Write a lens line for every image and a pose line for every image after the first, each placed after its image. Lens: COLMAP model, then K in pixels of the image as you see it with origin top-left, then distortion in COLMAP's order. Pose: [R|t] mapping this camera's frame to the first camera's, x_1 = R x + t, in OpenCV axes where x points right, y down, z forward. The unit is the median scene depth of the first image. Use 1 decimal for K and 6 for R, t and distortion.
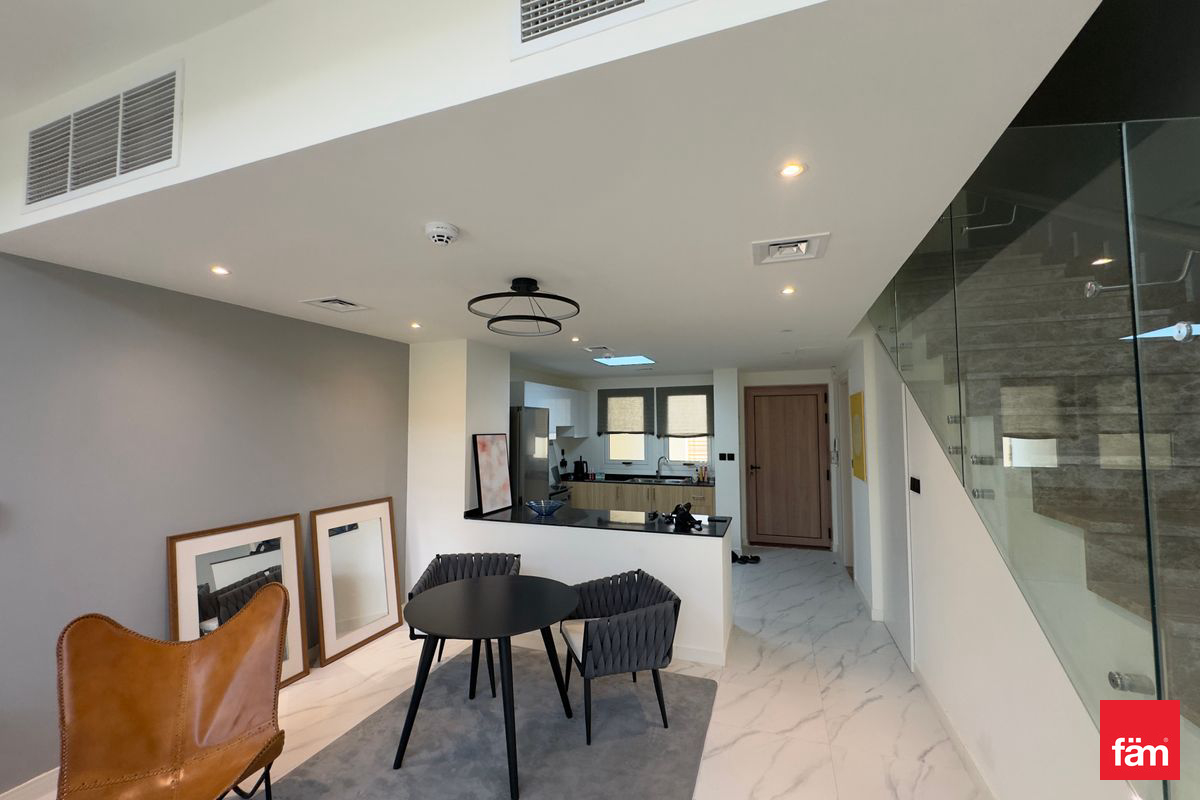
lens RADIAL K [[479.4, 0, 593.2], [0, 479.4, 401.0], [0, 0, 1]] dist [-0.001368, -0.000172]
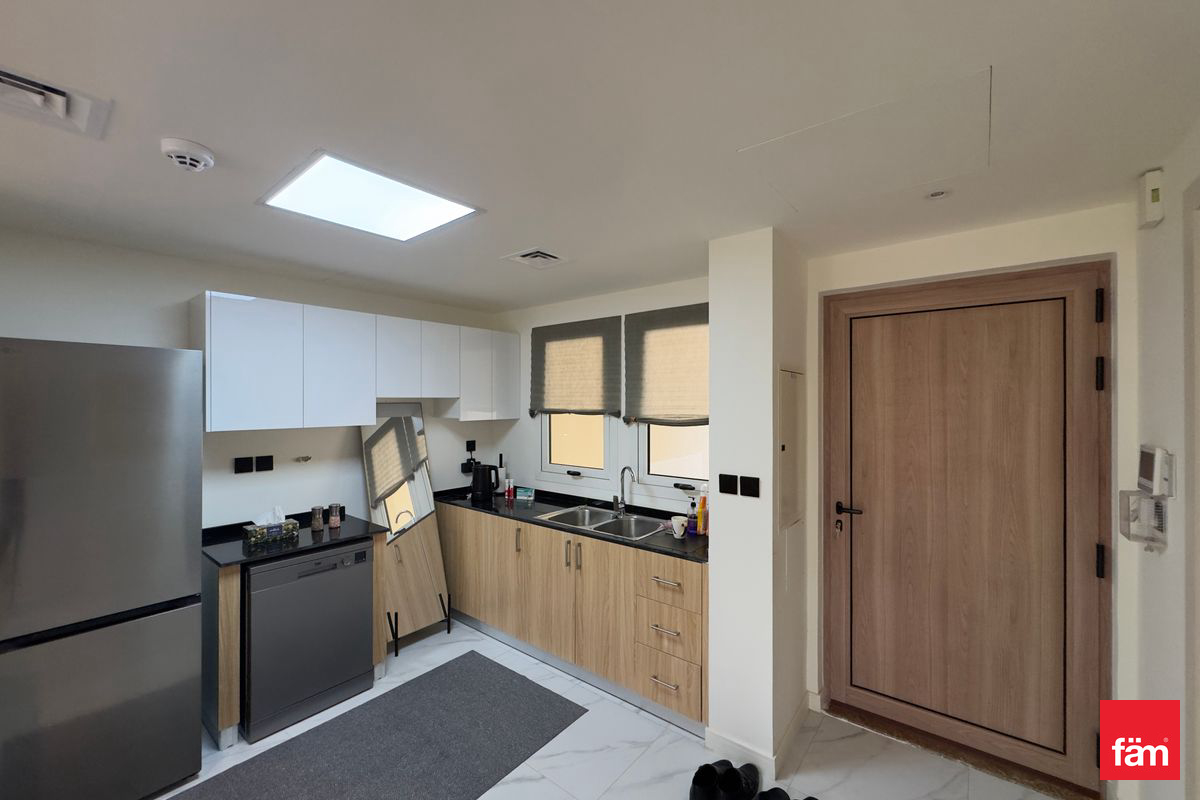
lens RADIAL K [[479.4, 0, 593.2], [0, 479.4, 401.0], [0, 0, 1]] dist [-0.001368, -0.000172]
pose [[0.956674, 0.006482, -0.291090, 0.237851], [0.007746, 0.998832, 0.047698, 0.032510], [0.291059, -0.047886, 0.955506, 0.547220]]
